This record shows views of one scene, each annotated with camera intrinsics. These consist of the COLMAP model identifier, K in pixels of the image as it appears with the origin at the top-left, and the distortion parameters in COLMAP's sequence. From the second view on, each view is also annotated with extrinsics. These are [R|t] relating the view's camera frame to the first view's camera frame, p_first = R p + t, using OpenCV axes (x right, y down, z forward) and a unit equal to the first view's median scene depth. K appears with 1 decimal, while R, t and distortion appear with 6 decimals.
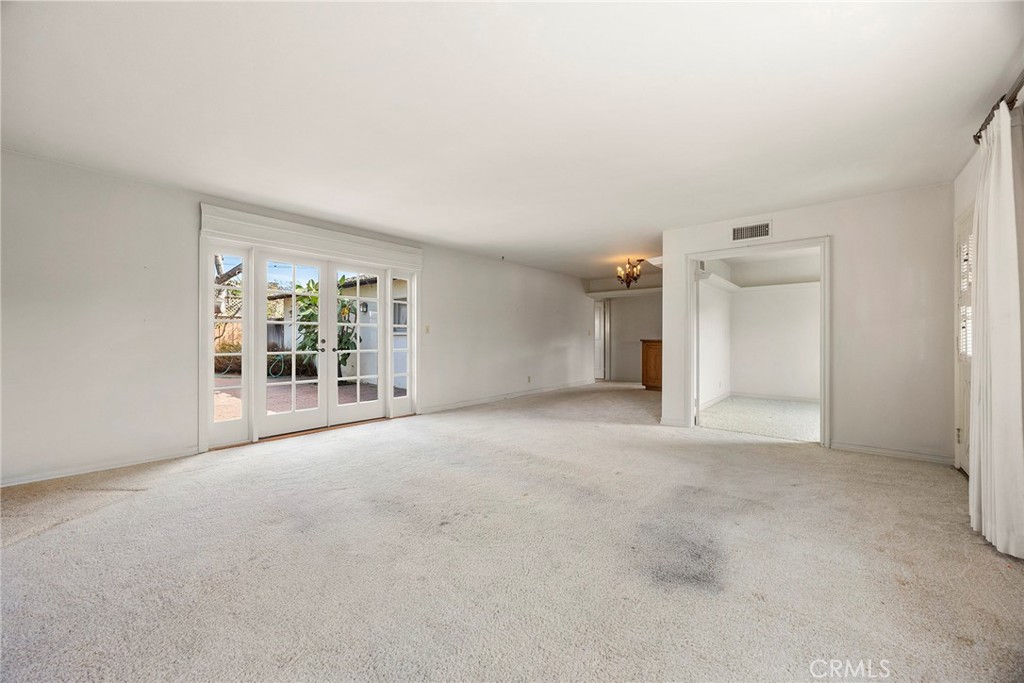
lens RADIAL K [[392.0, 0, 510.0], [0, 392.0, 341.9], [0, 0, 1]] dist [-0.000161, -0.000010]
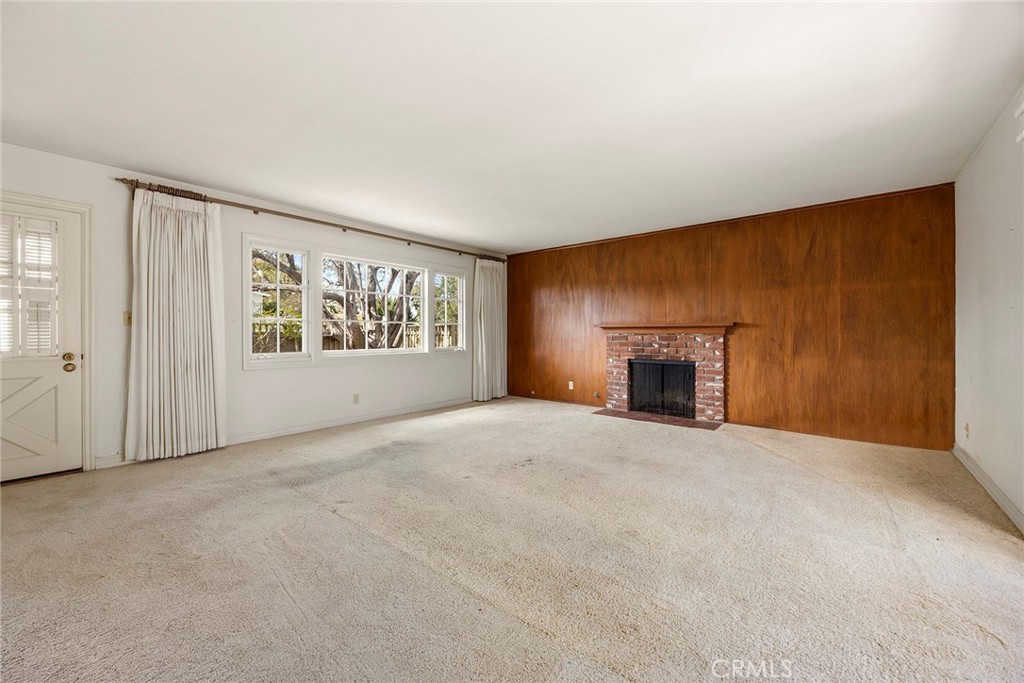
lens RADIAL K [[404.3, 0, 511.7], [0, 404.3, 333.5], [0, 0, 1]] dist [0.000152, 0.000035]
pose [[-0.999996, -0.001747, -0.002383, -0.056641], [-0.001764, 0.999971, 0.007427, -0.010125], [0.002370, 0.007431, -0.999970, 1.413982]]
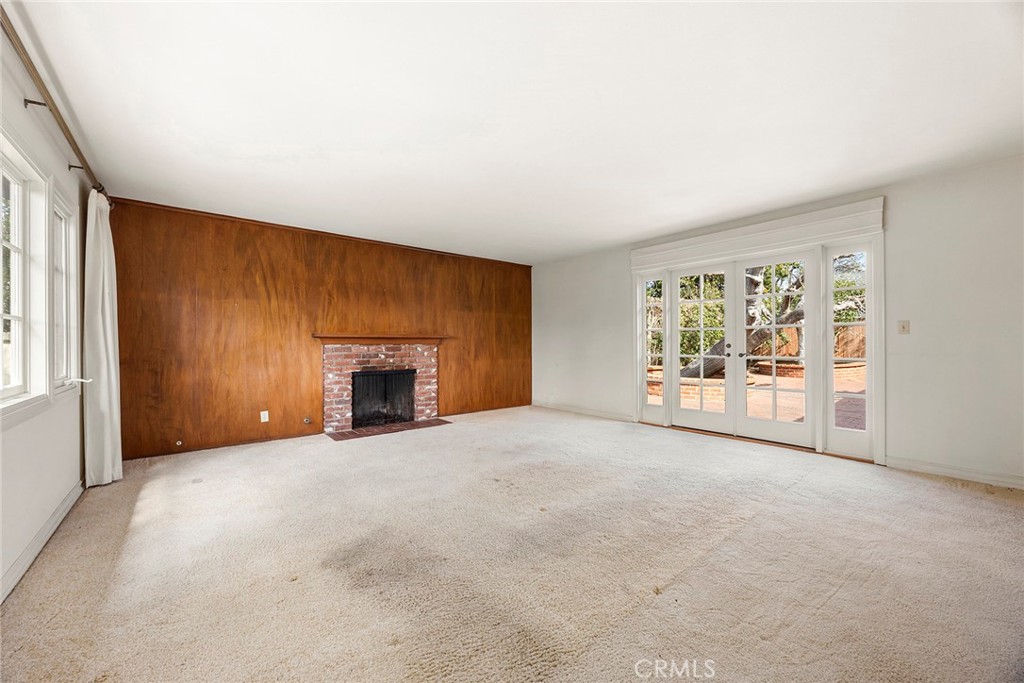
lens RADIAL K [[392.0, 0, 510.0], [0, 392.0, 341.9], [0, 0, 1]] dist [-0.000161, -0.000010]
pose [[-0.180701, -0.004817, -0.983526, 0.655409], [-0.004911, 0.999980, -0.003996, -0.005293], [0.983526, 0.004108, -0.180721, 0.729327]]
